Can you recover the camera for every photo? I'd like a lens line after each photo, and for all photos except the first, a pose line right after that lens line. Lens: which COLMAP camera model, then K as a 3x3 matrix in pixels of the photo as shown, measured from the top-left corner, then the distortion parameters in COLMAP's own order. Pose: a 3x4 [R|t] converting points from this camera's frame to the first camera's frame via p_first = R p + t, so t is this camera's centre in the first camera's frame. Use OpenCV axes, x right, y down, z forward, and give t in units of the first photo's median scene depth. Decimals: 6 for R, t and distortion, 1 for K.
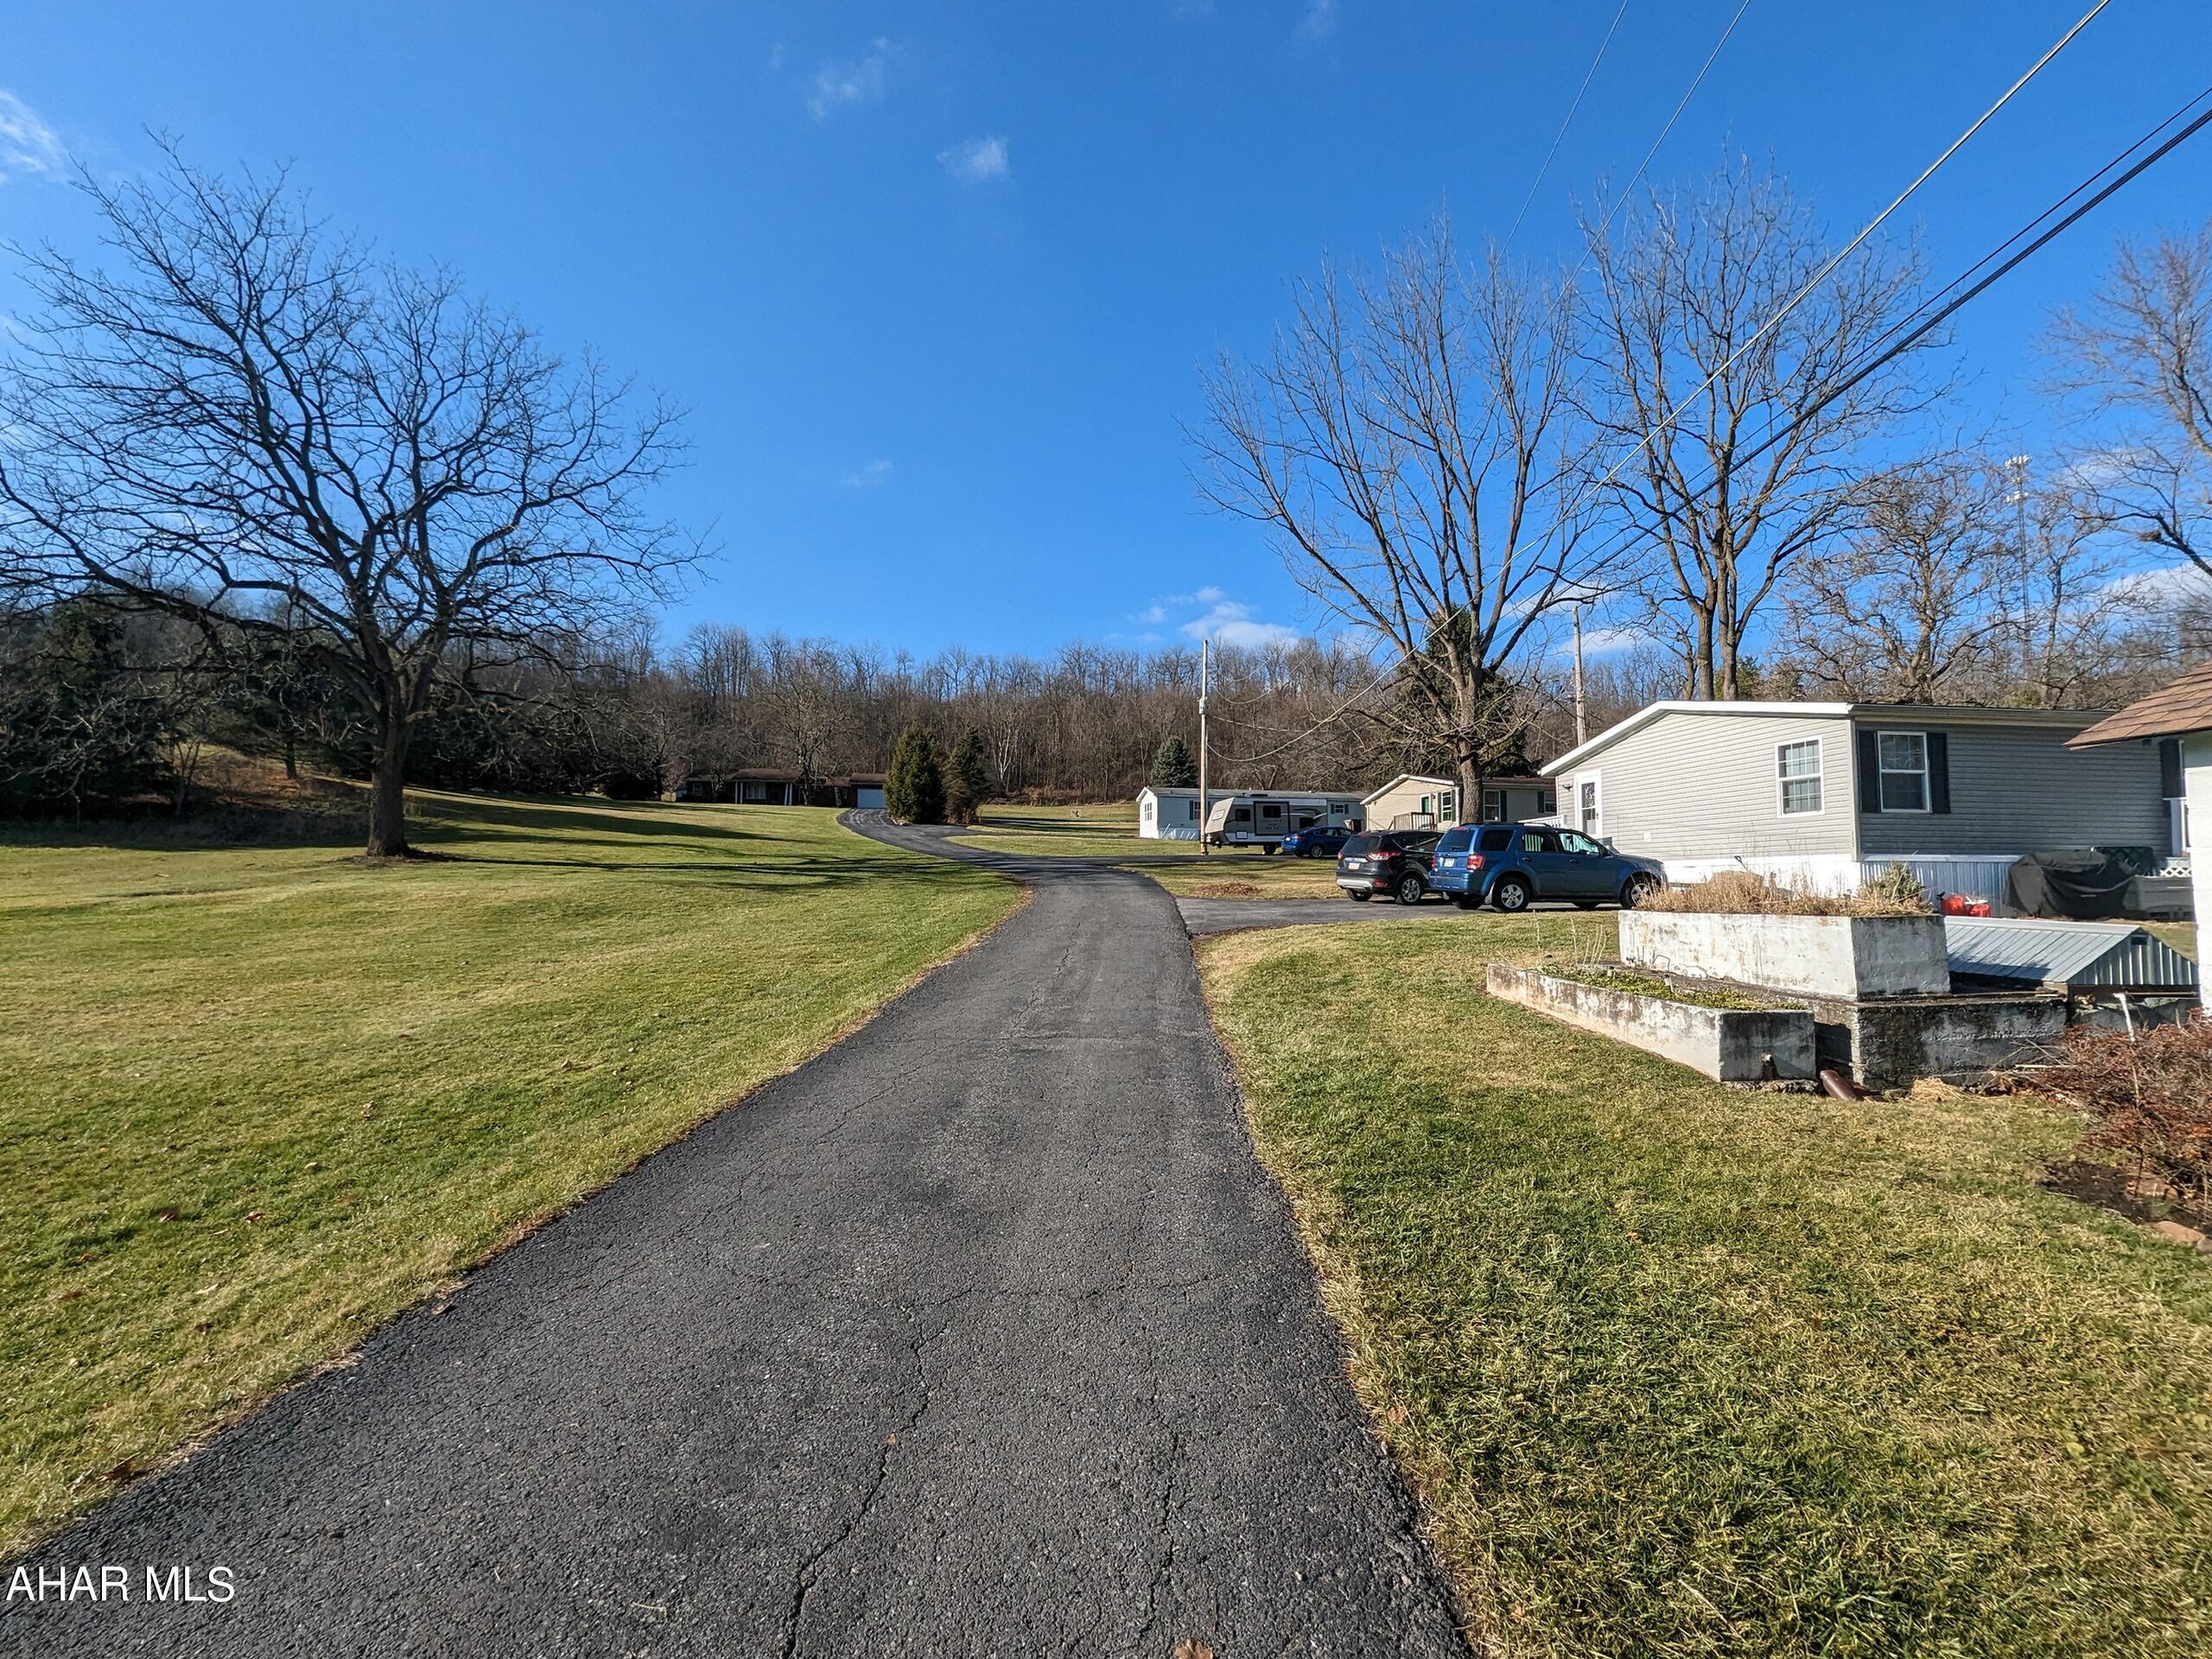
lens RADIAL K [[909.6, 0, 1108.3], [0, 909.6, 838.2], [0, 0, 1]] dist [0.001181, -0.000336]
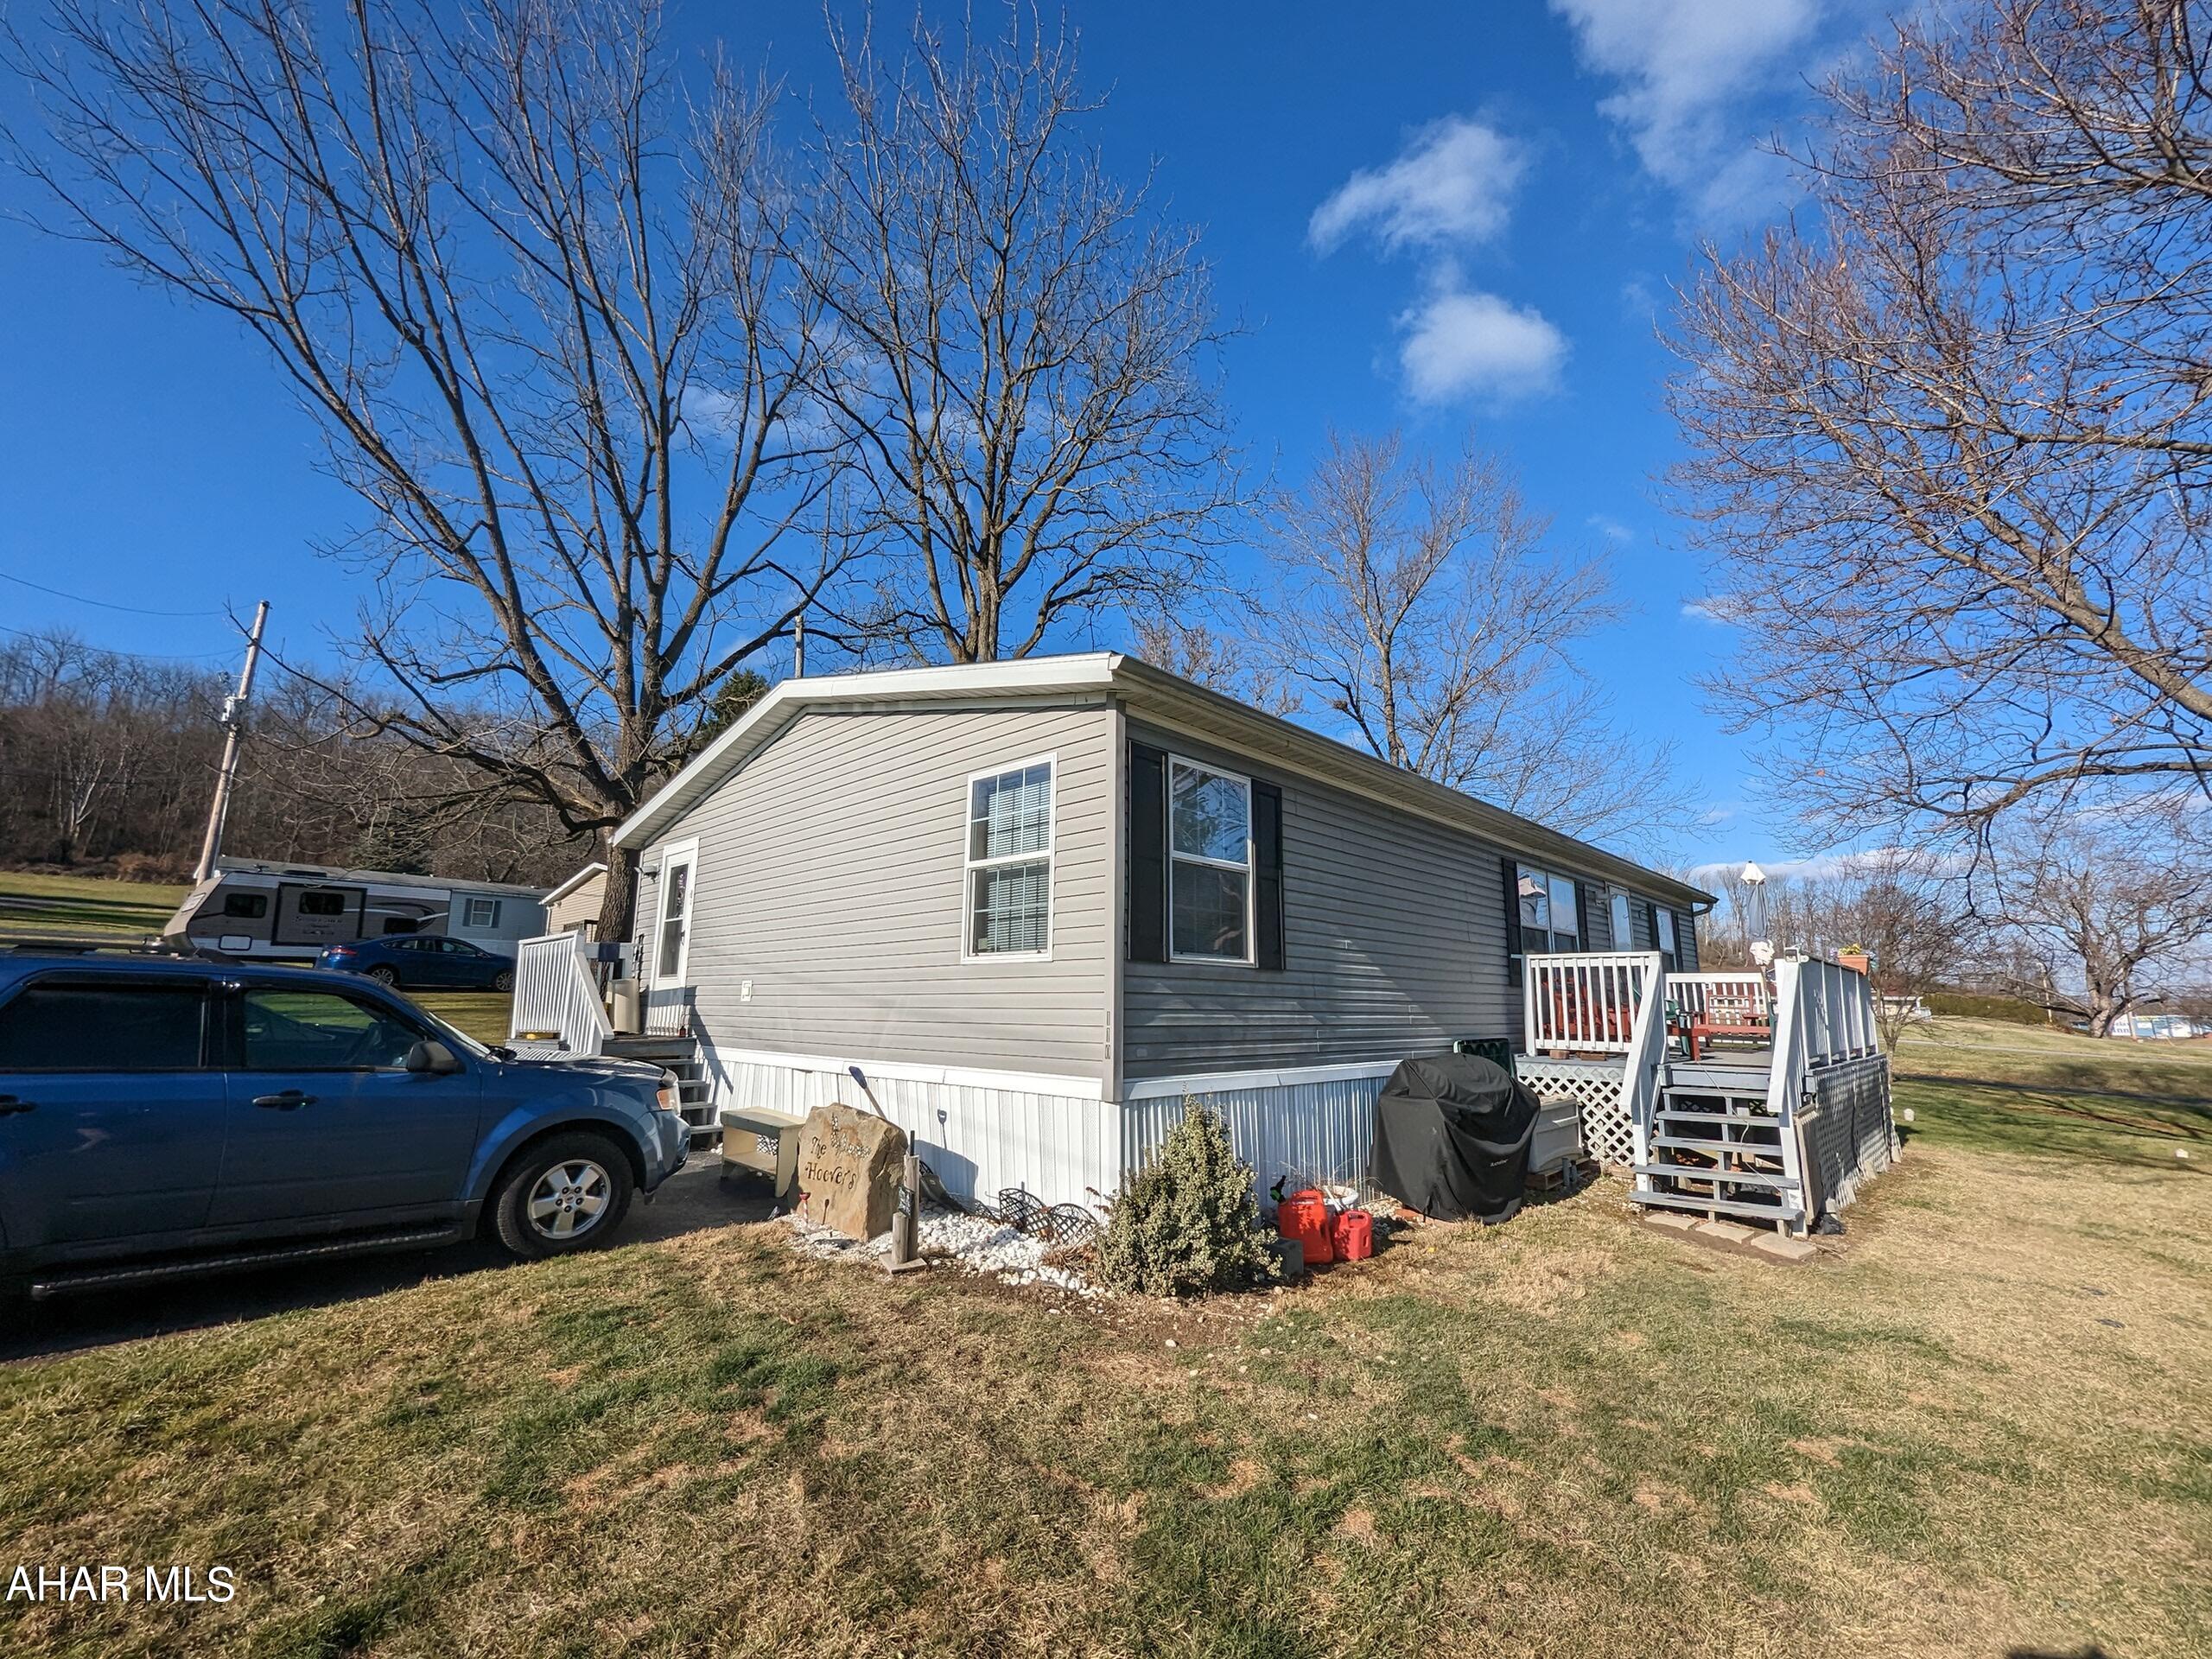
lens RADIAL K [[909.6, 0, 1104.3], [0, 909.6, 835.2], [0, 0, 1]] dist [0.001181, -0.000336]
pose [[0.781128, 0.123881, 0.611958, 0.545413], [-0.041975, 0.988321, -0.146491, -0.022569], [-0.622958, 0.088741, 0.777205, 0.663345]]
